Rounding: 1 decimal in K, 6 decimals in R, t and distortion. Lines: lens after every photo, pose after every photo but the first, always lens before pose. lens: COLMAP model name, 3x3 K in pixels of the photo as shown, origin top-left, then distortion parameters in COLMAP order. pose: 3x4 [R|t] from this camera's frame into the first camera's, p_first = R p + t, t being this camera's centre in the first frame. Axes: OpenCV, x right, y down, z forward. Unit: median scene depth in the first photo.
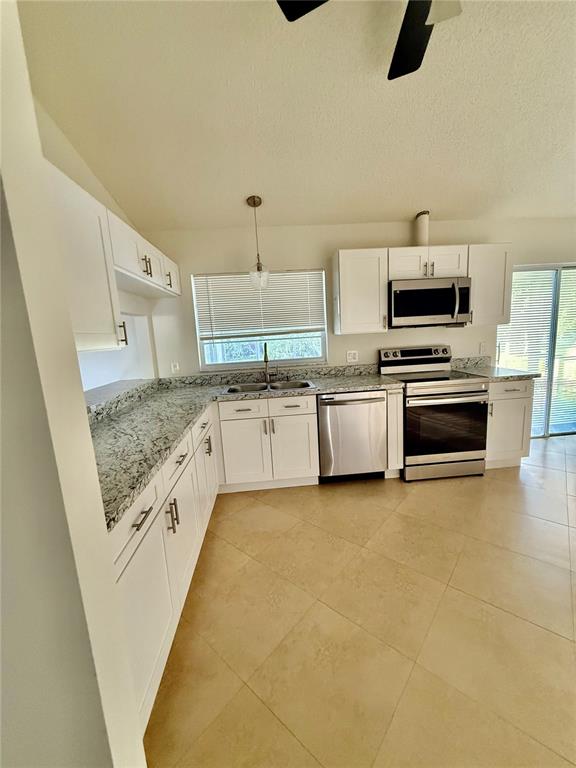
lens RADIAL K [[306.9, 0, 289.3], [0, 306.9, 381.5], [0, 0, 1]] dist [0.001828, 0.000135]
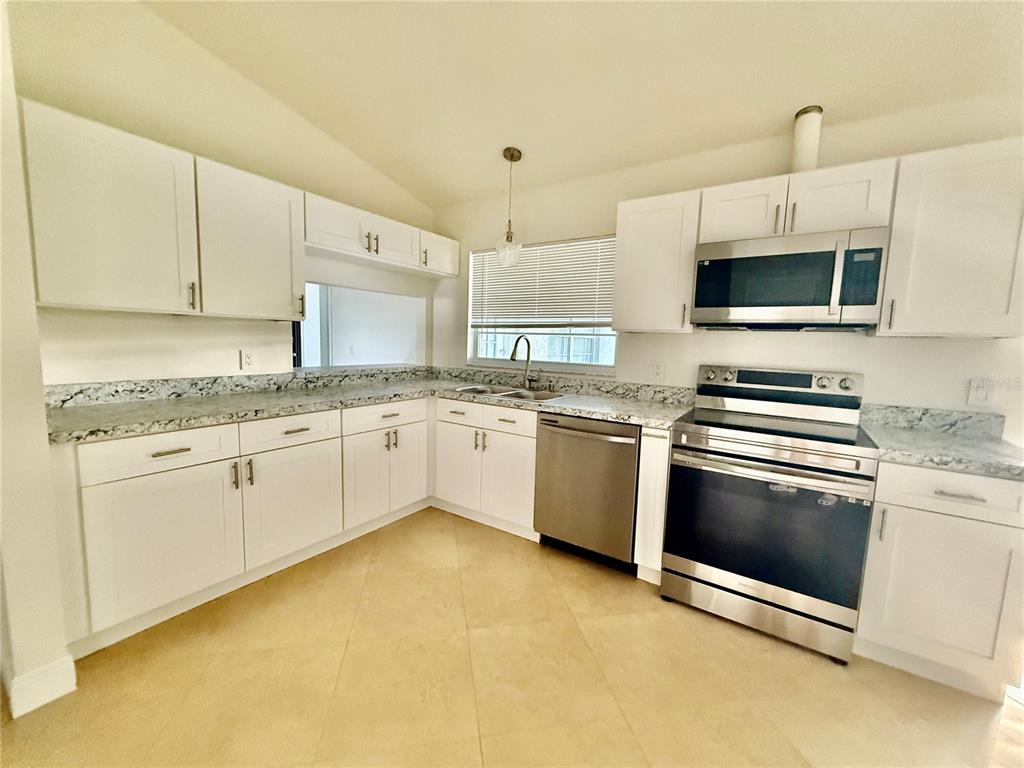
lens RADIAL K [[409.2, 0, 510.3], [0, 409.2, 383.9], [0, 0, 1]] dist [0.001828, 0.000135]
pose [[0.780498, 0.147571, -0.607492, 0.534057], [-0.170067, 0.985212, 0.020826, -0.025344], [0.601582, 0.087059, 0.794053, 0.191572]]
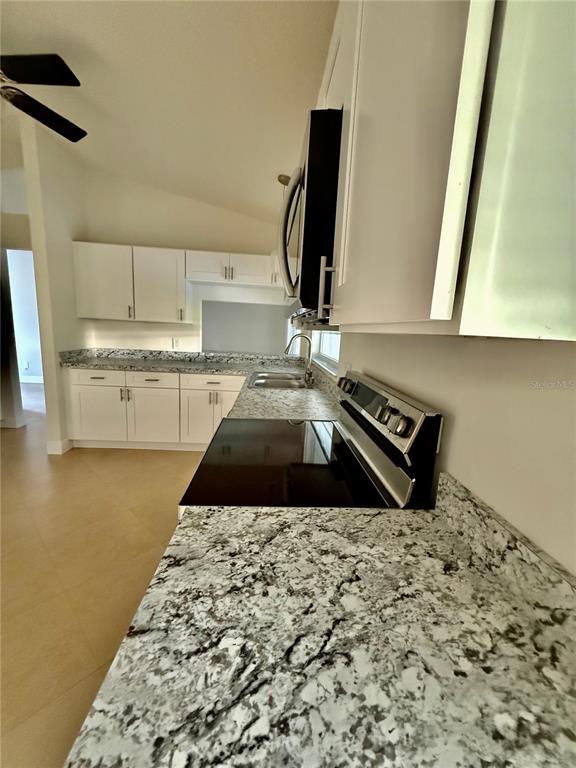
lens RADIAL K [[309.1, 0, 288.0], [0, 309.1, 384.0], [0, 0, 1]] dist [0.000474, 0.000032]
pose [[-0.026181, 0.231089, -0.972580, 0.828082], [-0.201830, 0.951656, 0.231550, -0.190240], [0.979071, 0.202358, 0.021725, 0.987984]]
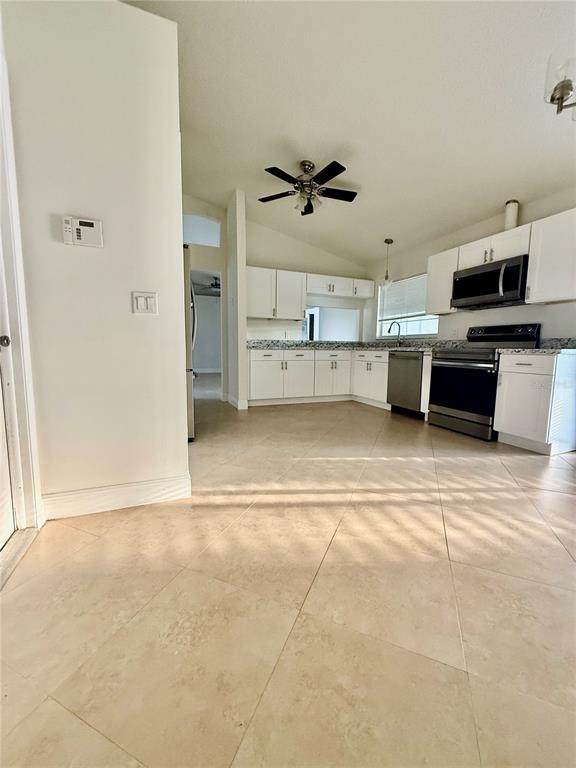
lens RADIAL K [[306.9, 0, 289.3], [0, 306.9, 381.5], [0, 0, 1]] dist [0.001828, 0.000135]
pose [[0.316615, 0.165987, -0.933918, 1.332451], [-0.175672, 0.977799, 0.114230, 0.097086], [0.932145, 0.127896, 0.338745, -0.036230]]
